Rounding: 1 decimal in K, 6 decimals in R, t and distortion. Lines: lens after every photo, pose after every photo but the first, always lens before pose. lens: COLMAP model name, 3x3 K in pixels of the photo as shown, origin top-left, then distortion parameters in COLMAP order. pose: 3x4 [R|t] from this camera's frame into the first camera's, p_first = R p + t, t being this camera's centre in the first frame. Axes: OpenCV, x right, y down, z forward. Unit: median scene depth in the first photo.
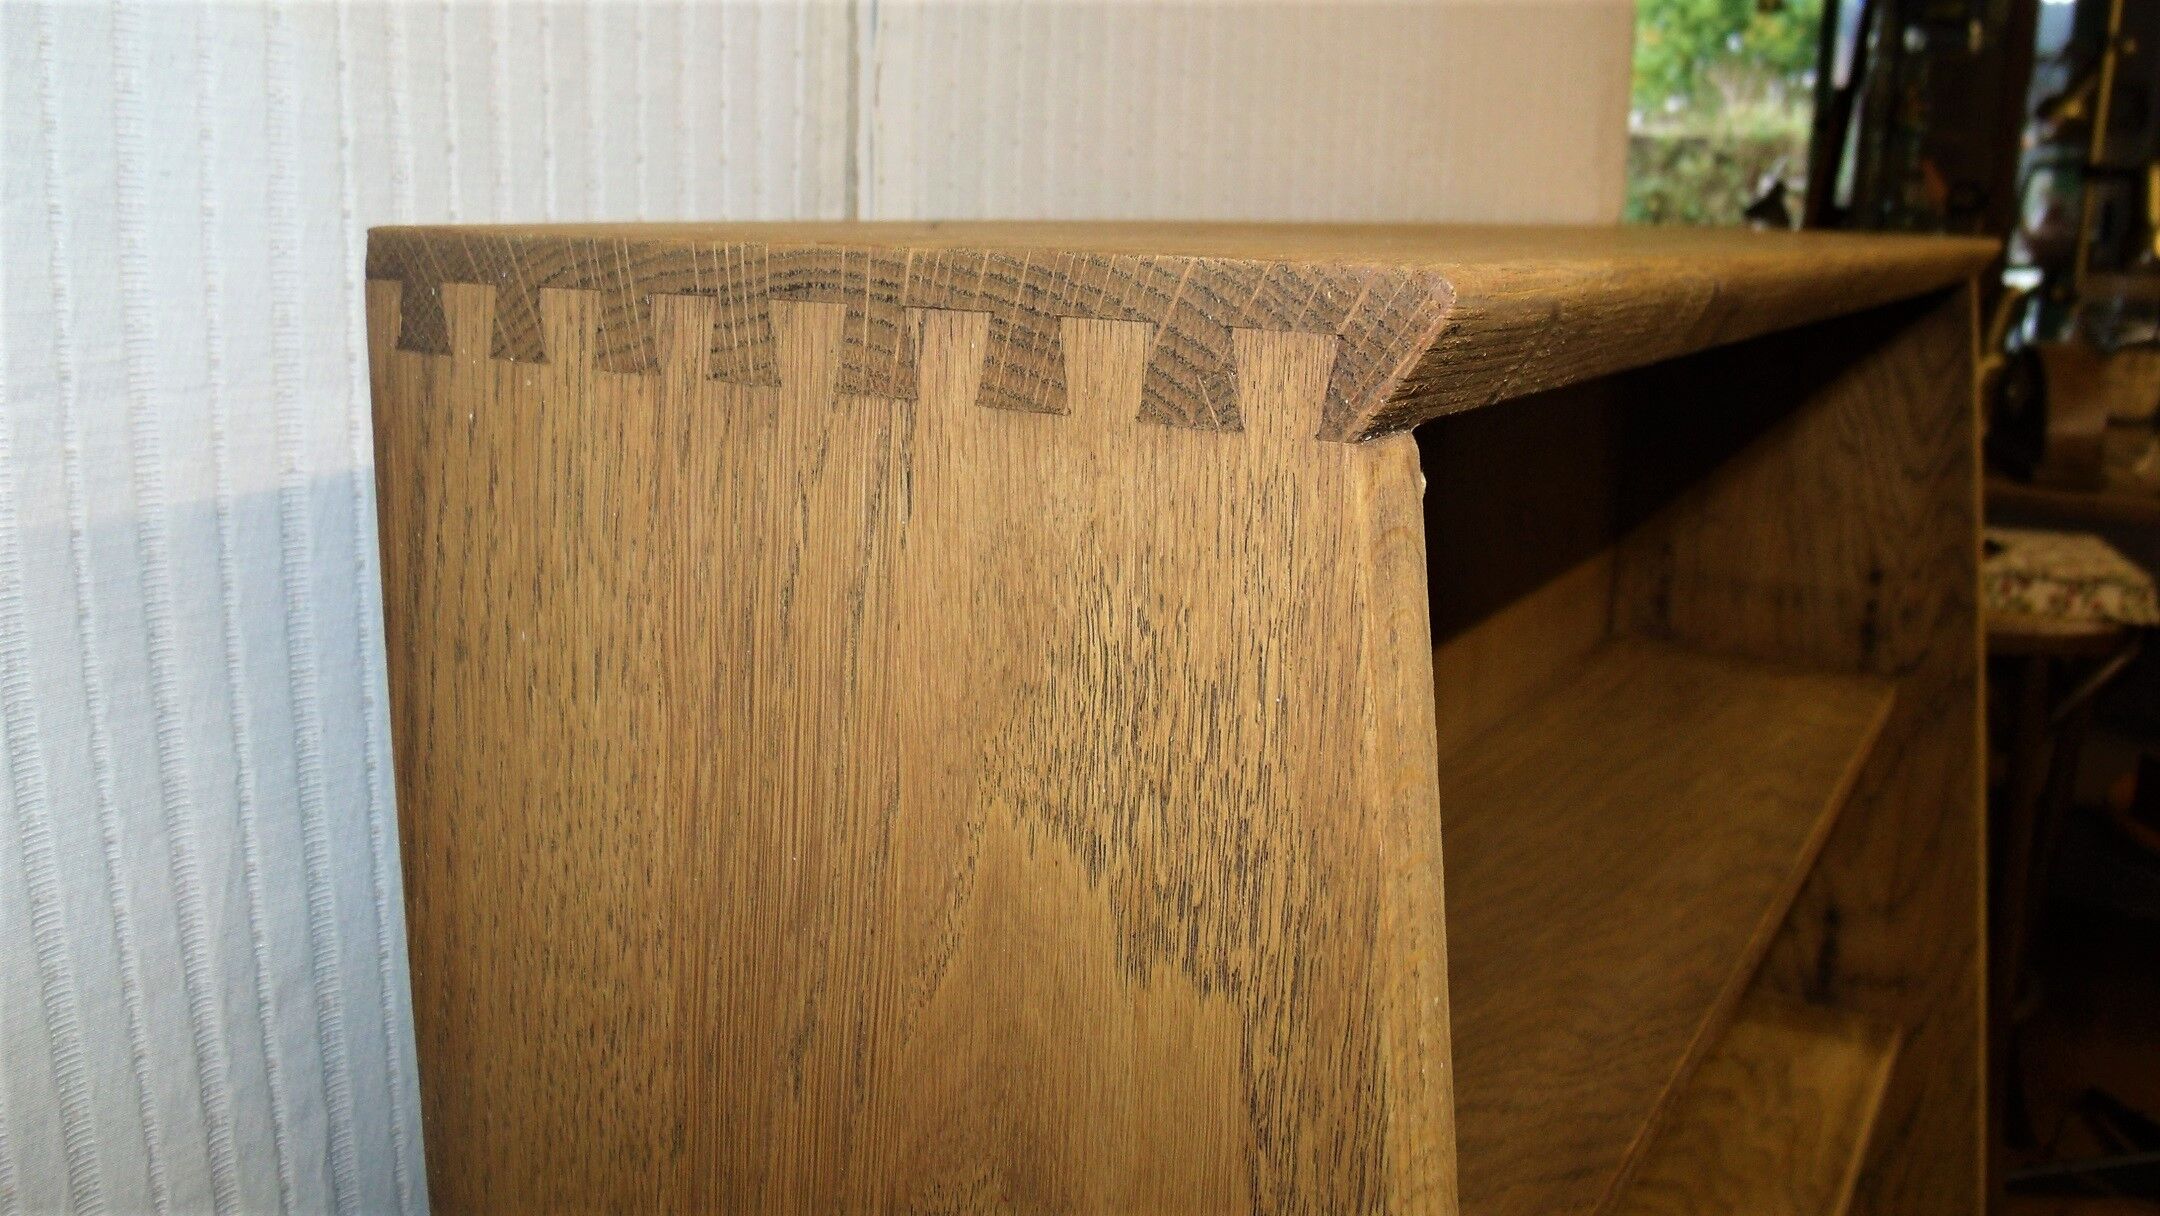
lens RADIAL K [[1747.9, 0, 1067.4], [0, 1747.9, 552.7], [0, 0, 1]] dist [-0.151367, 0.112073]
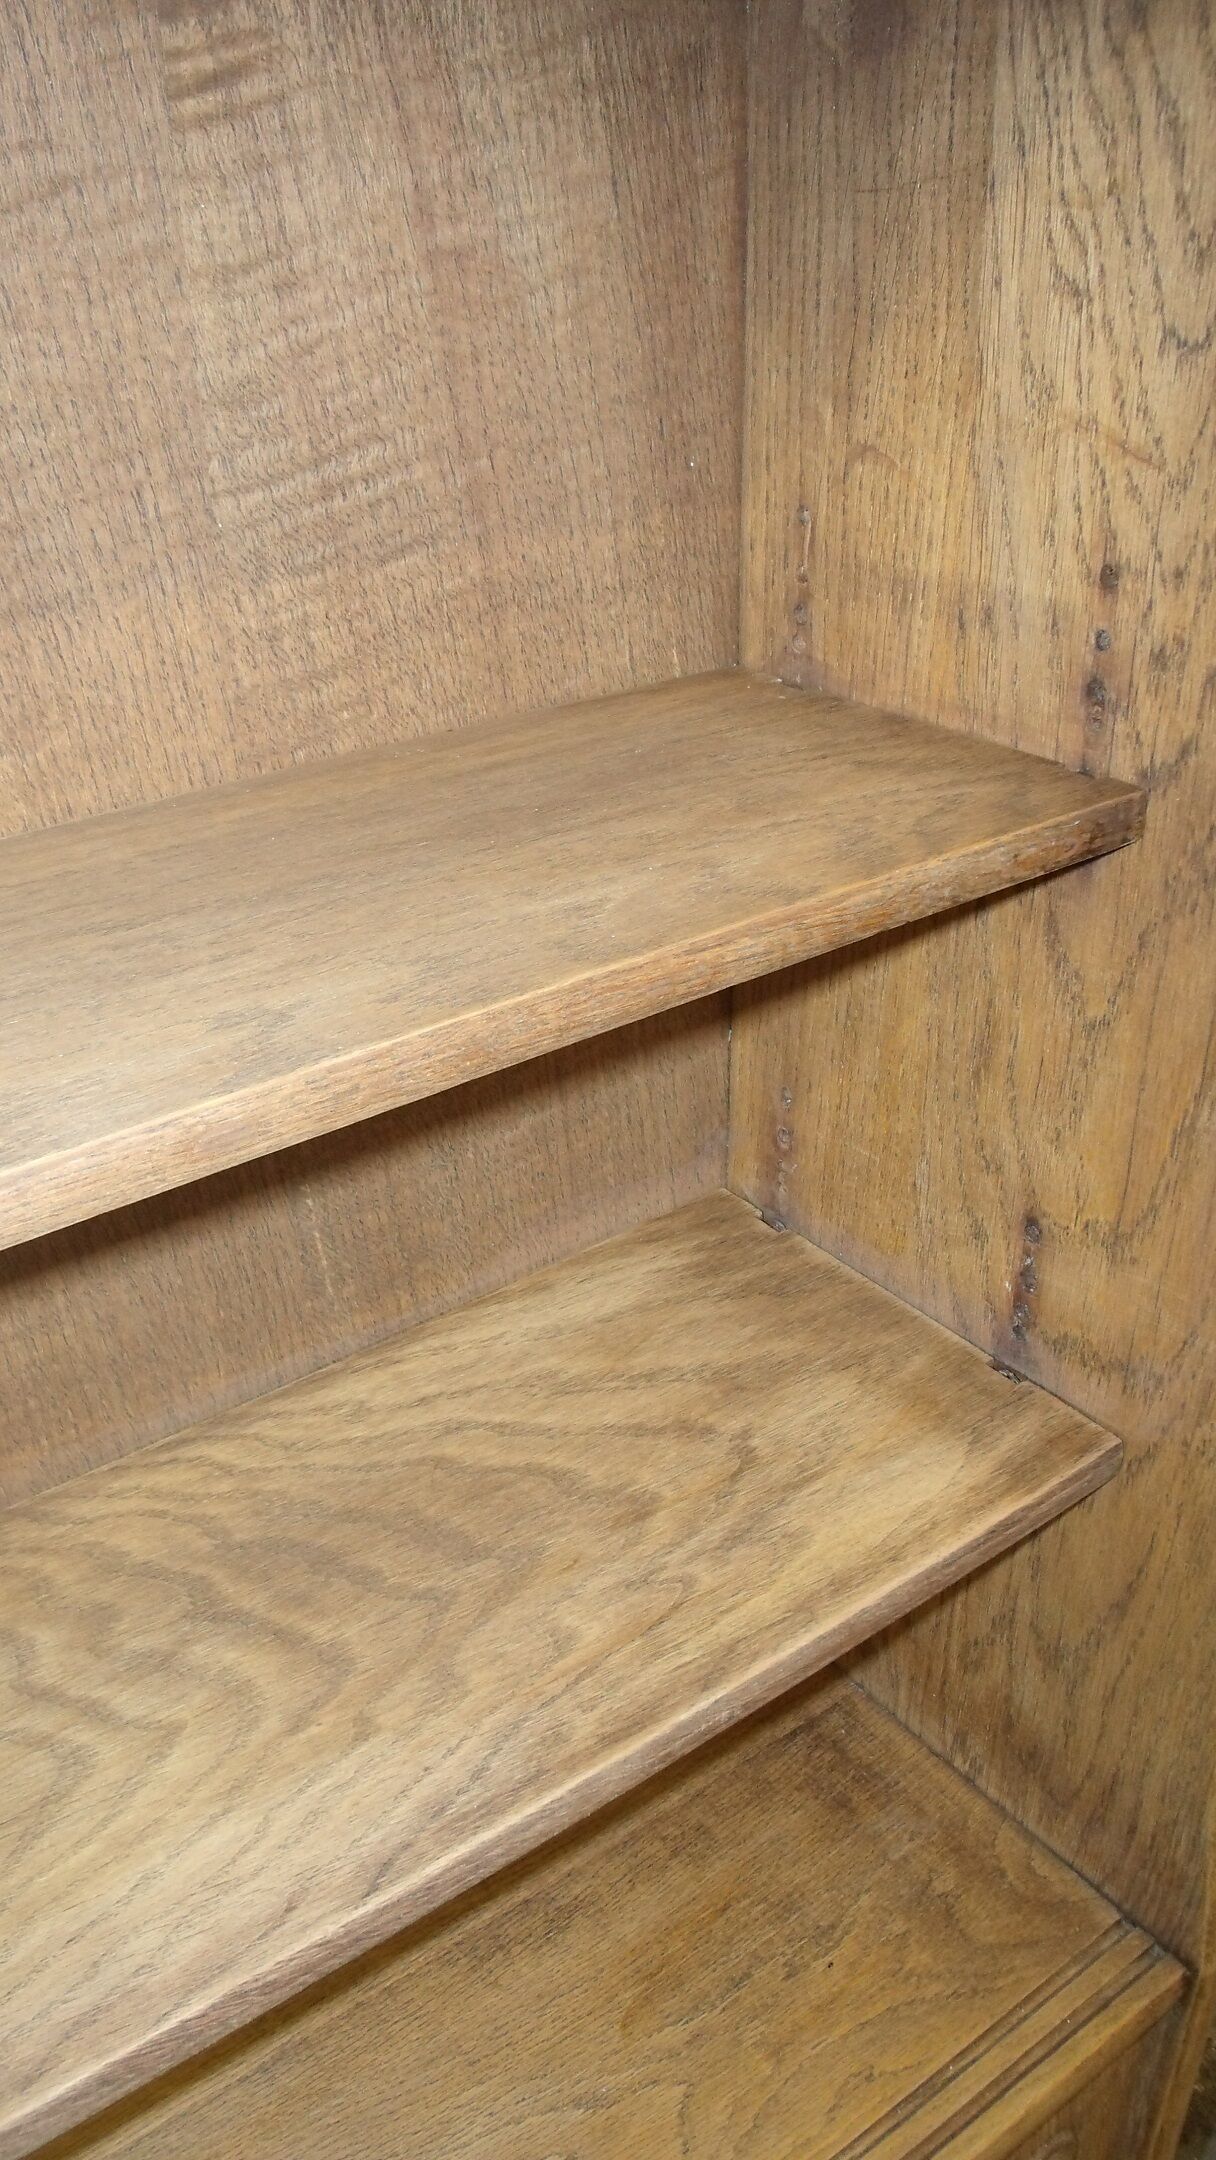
lens RADIAL K [[1747.9, 0, 549.9], [0, 1747.9, 1081.3], [0, 0, 1]] dist [-0.151367, 0.112073]
pose [[0.926709, 0.137291, -0.349803, 1.394222], [-0.030628, 0.955369, 0.293824, 0.036641], [0.374531, -0.261576, 0.889553, 1.309594]]
